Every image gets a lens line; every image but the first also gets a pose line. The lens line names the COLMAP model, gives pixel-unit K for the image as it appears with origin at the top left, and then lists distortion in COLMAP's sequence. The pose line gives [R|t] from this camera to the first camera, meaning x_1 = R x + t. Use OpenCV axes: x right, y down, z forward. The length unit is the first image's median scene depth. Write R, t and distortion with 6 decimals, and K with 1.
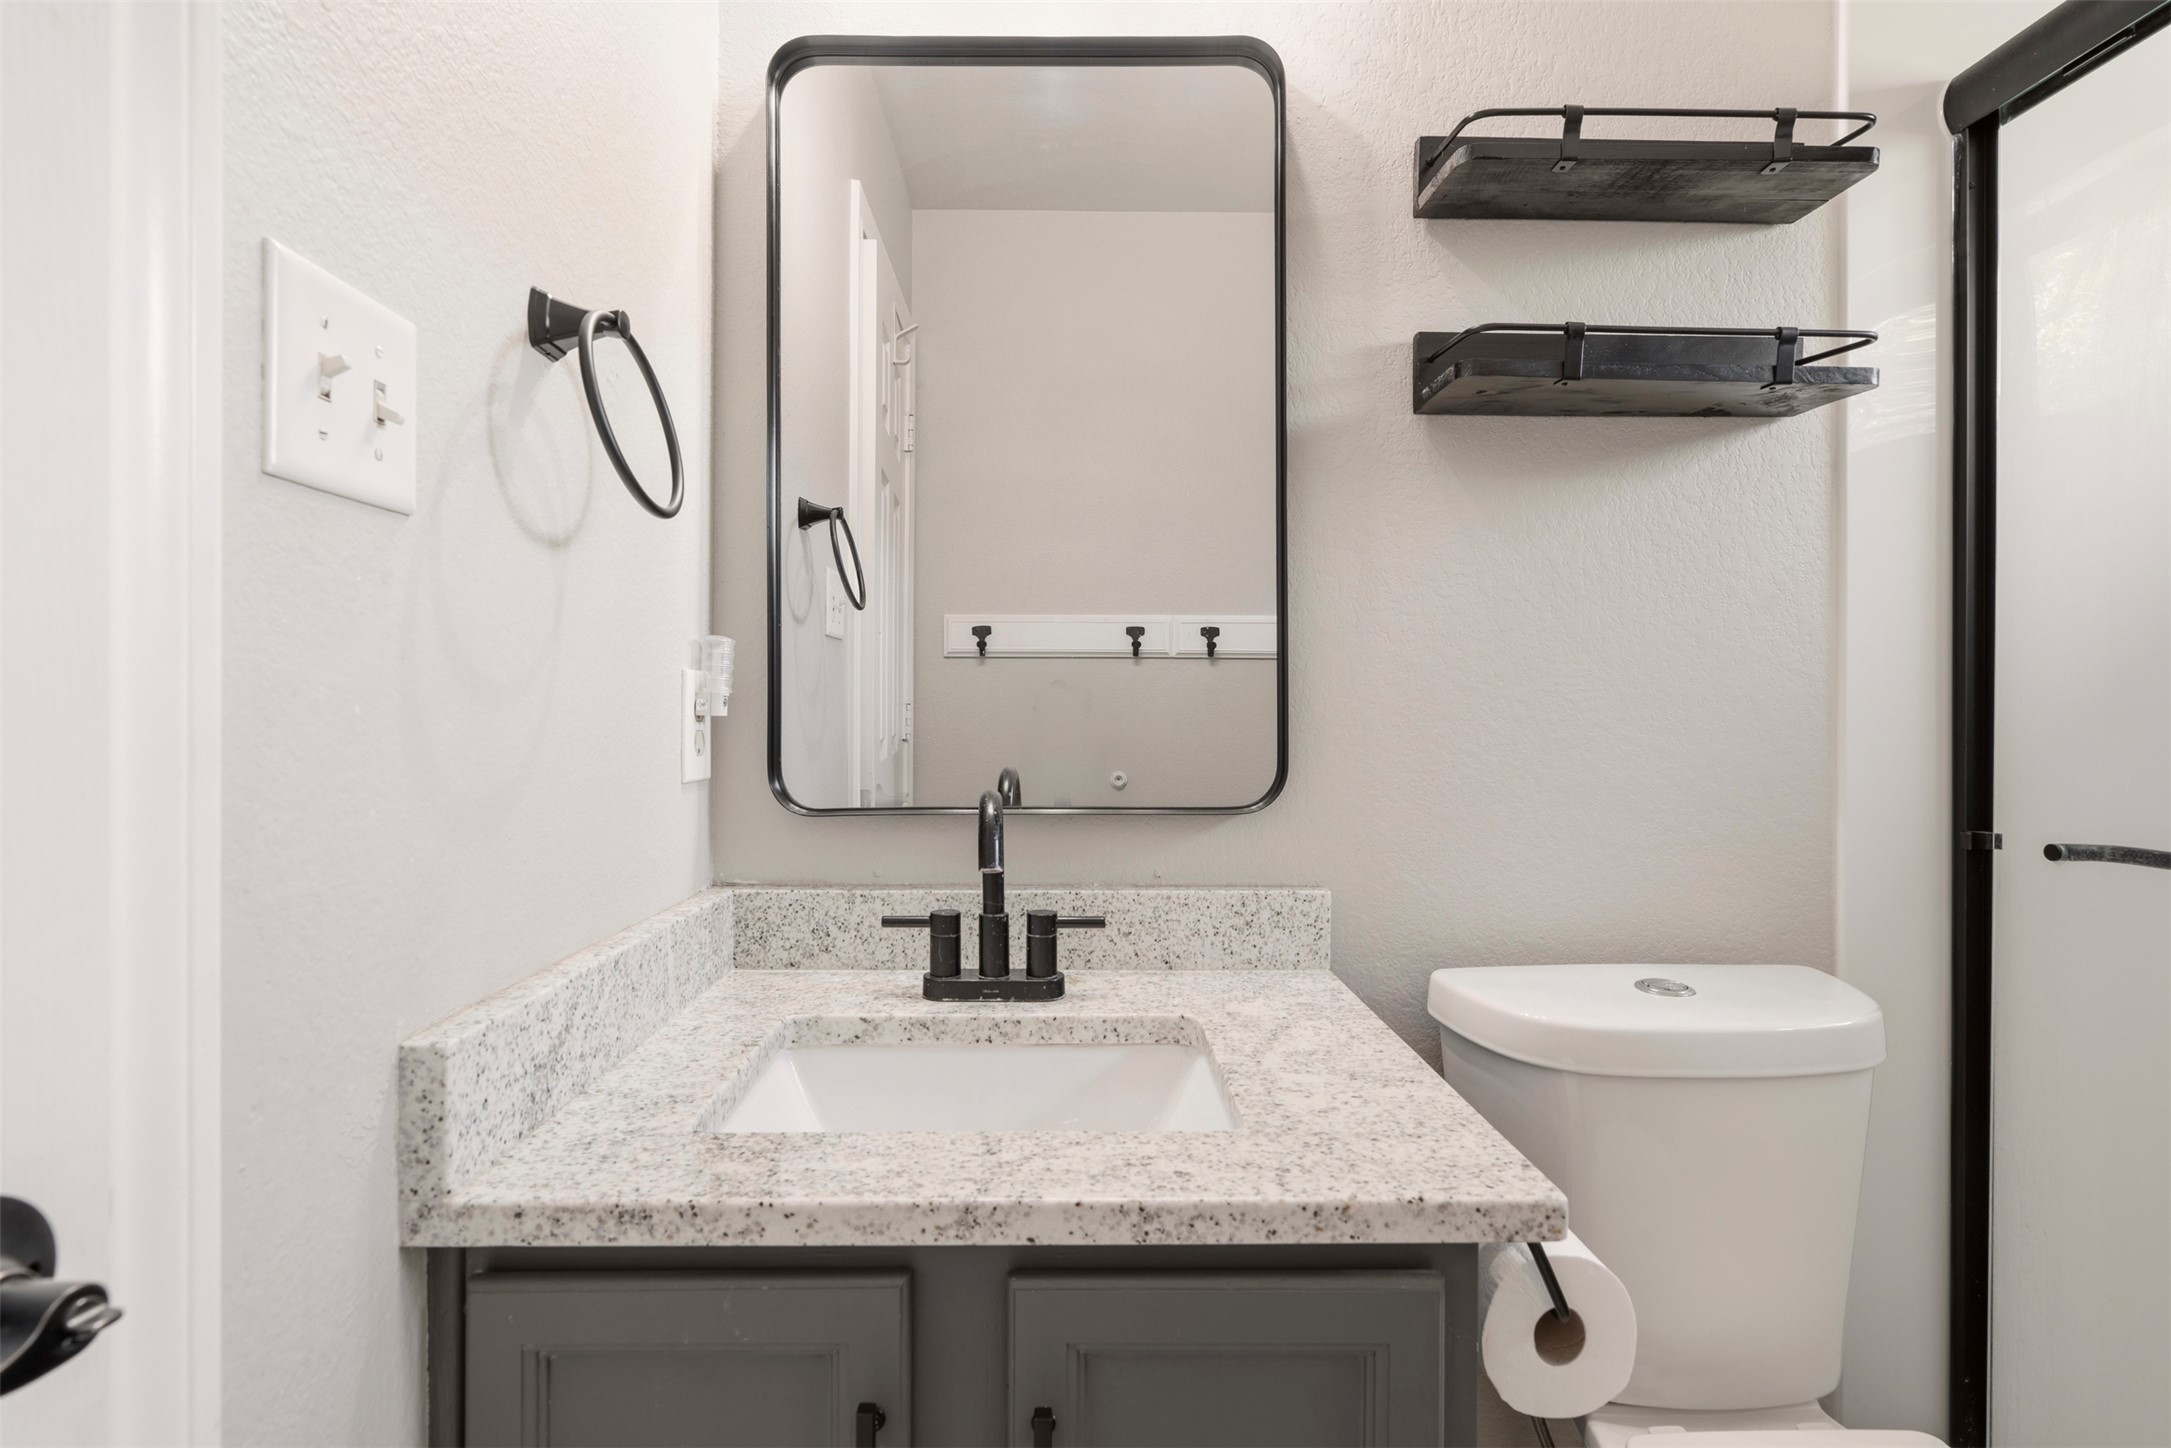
lens RADIAL K [[1005.0, 0, 1083.7], [0, 1005.0, 709.0], [0, 0, 1]] dist [-0.007834, 0.000024]
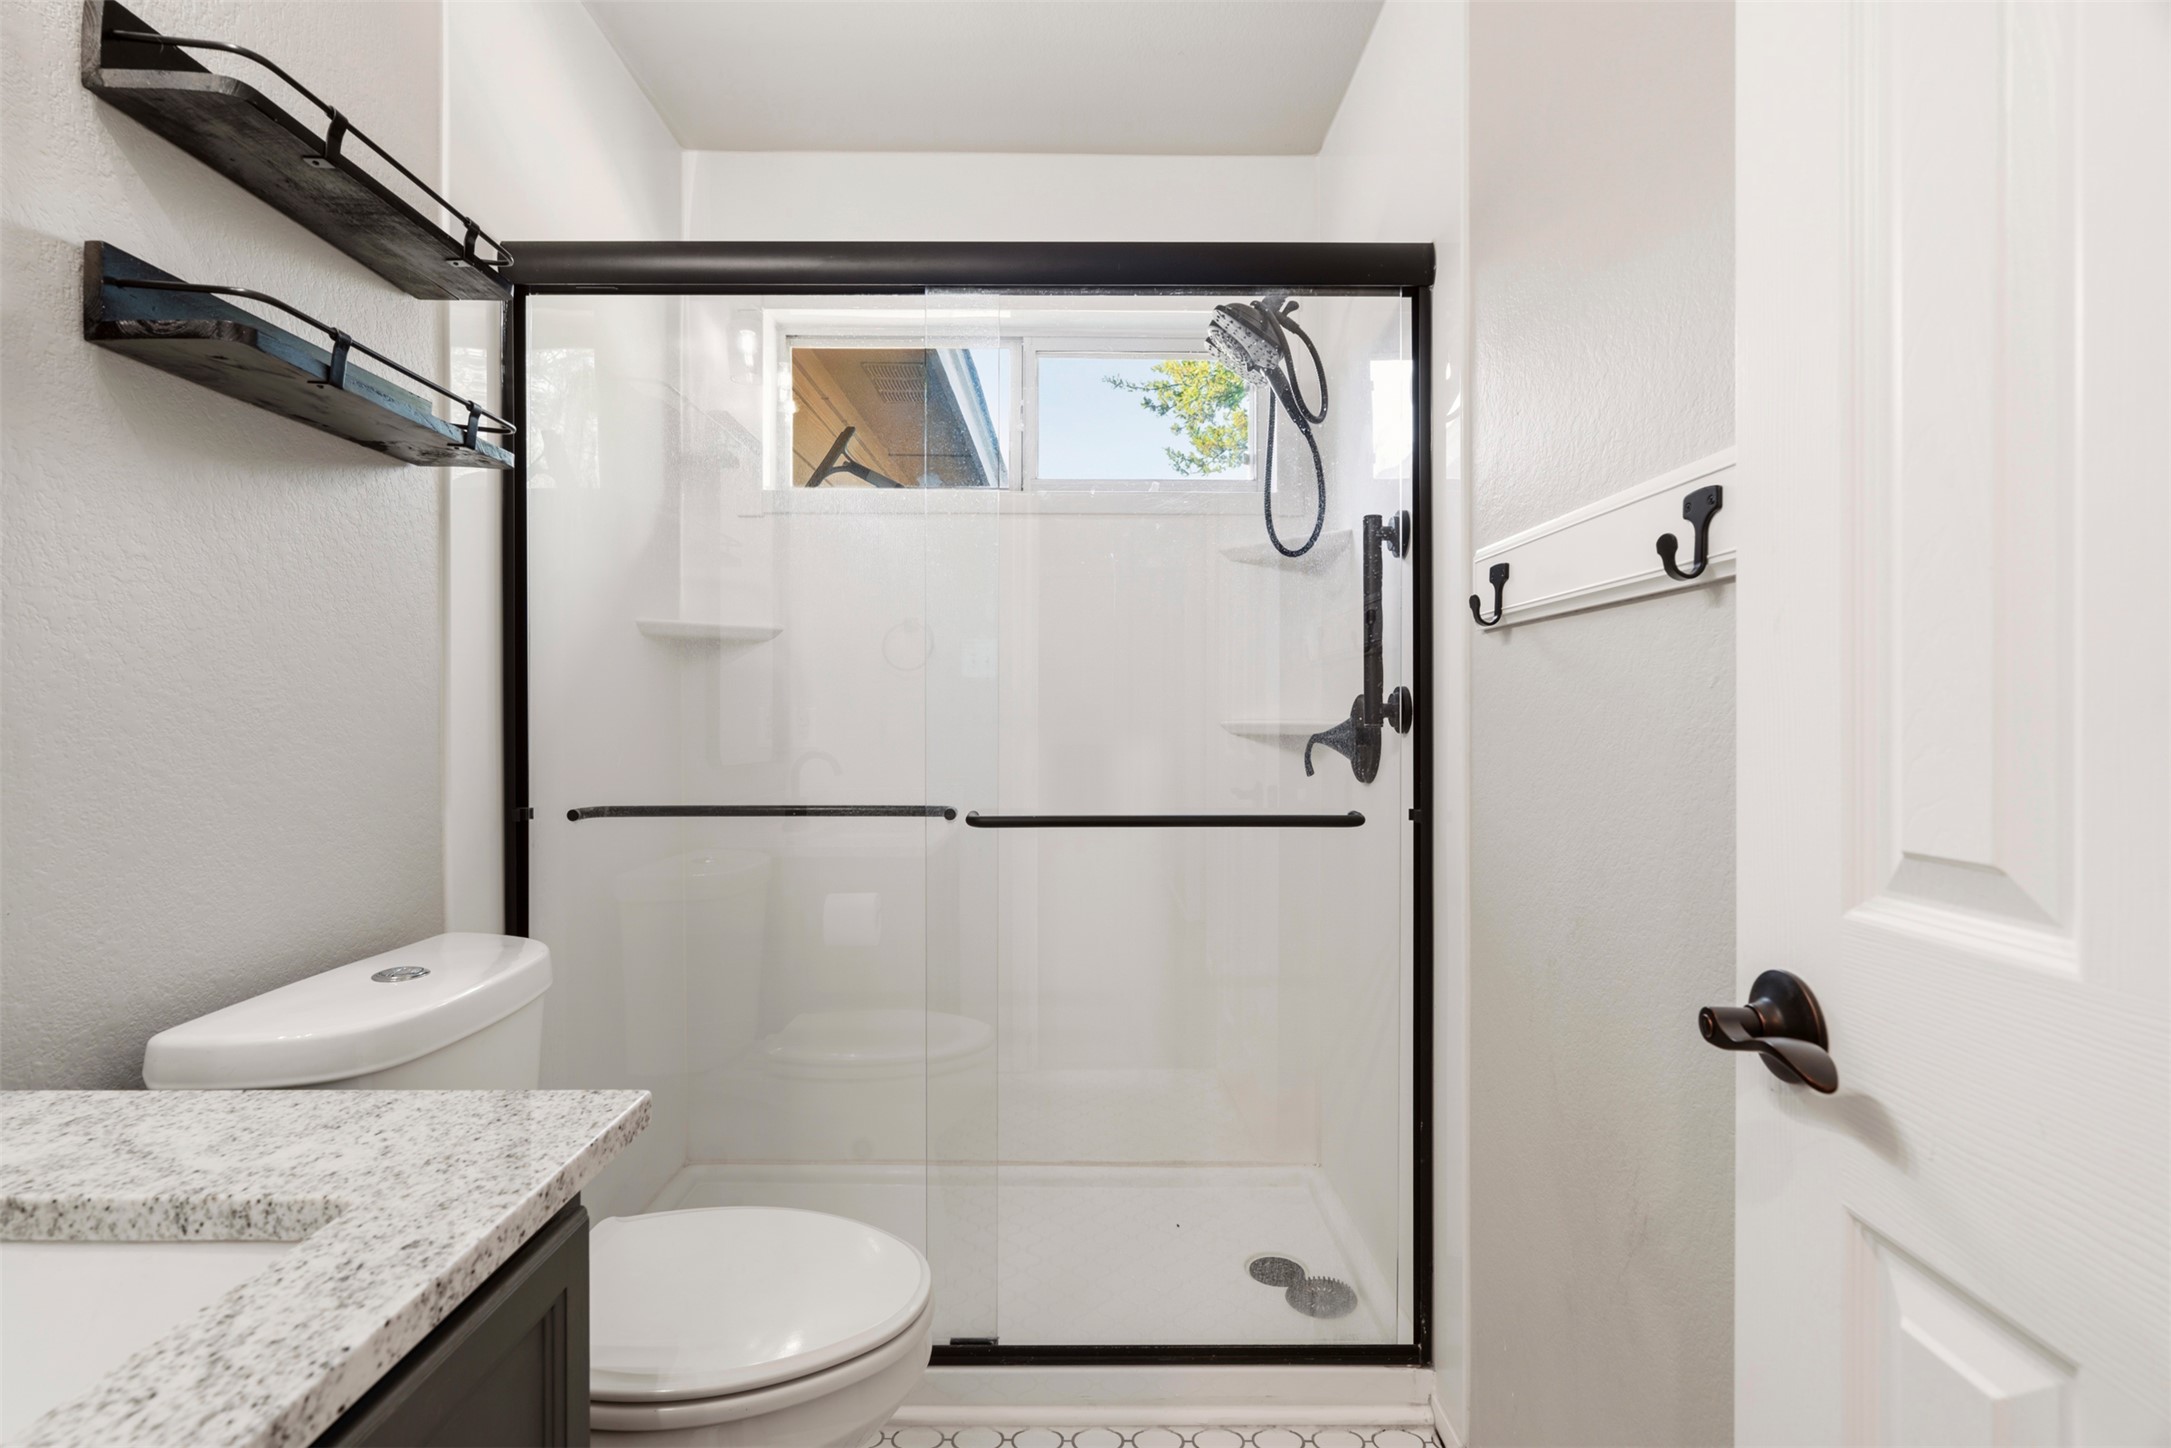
lens RADIAL K [[982.8, 0, 1080.4], [0, 982.8, 717.3], [0, 0, 1]] dist [-0.006014, 0.001247]
pose [[0.011655, -0.003323, 0.999927, -0.439309], [0.001084, 0.999994, 0.003311, -0.003756], [-0.999931, 0.001045, 0.011659, 0.230338]]
